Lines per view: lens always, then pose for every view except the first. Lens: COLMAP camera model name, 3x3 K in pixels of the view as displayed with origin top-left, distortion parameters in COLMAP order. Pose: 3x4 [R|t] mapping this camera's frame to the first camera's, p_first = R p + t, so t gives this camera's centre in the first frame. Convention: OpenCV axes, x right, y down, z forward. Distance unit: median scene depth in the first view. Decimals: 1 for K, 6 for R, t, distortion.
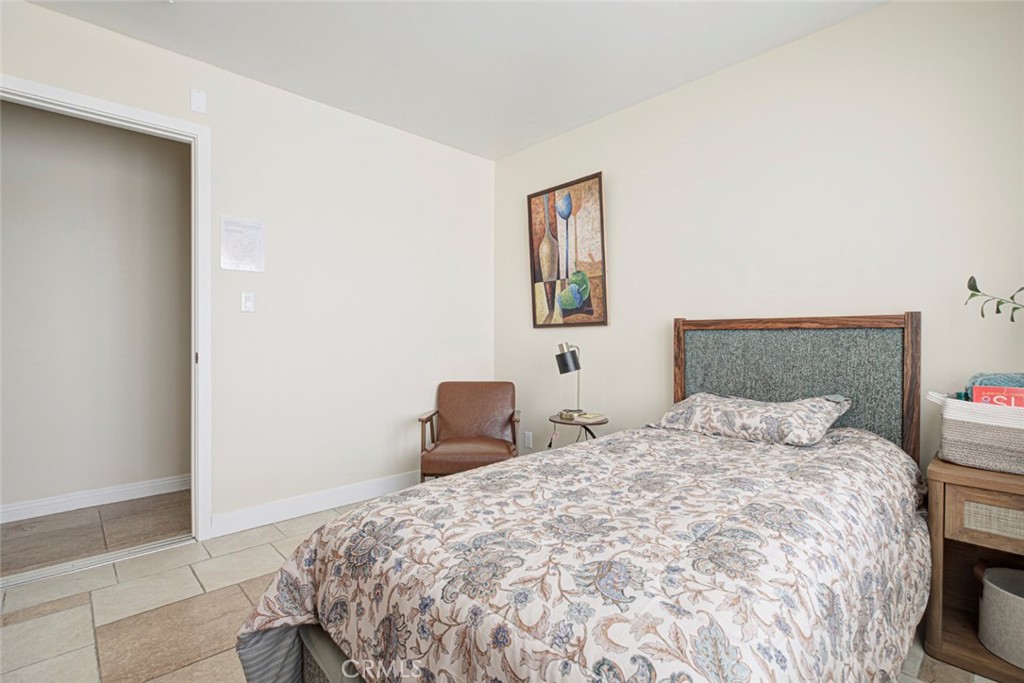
lens RADIAL K [[473.1, 0, 509.4], [0, 473.1, 336.9], [0, 0, 1]] dist [-0.001316, -0.000326]
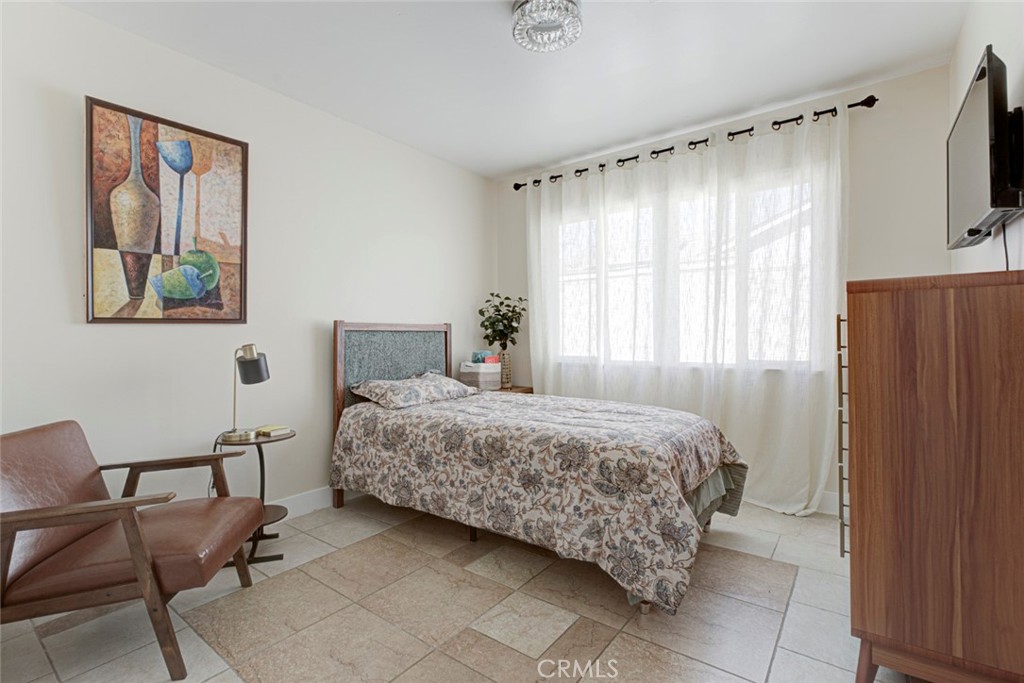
lens RADIAL K [[473.1, 0, 509.4], [0, 473.1, 336.9], [0, 0, 1]] dist [-0.001316, -0.000326]
pose [[-0.155157, -0.000469, 0.987890, -0.668028], [0.007237, 0.999973, 0.001612, 0.001671], [-0.987863, 0.007399, -0.155150, 0.623341]]
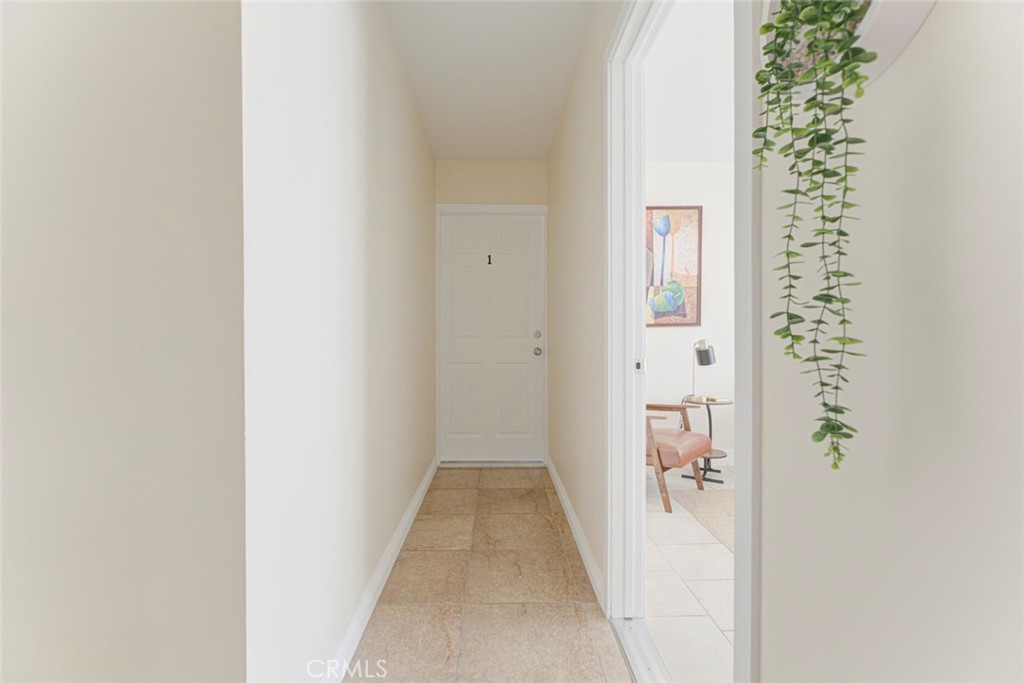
lens RADIAL K [[473.1, 0, 509.4], [0, 473.1, 336.9], [0, 0, 1]] dist [-0.001316, -0.000326]
pose [[0.664721, -0.006004, 0.747067, -1.031378], [0.004351, 0.999982, 0.004164, -0.002321], [-0.747079, 0.000482, 0.664735, 0.502314]]
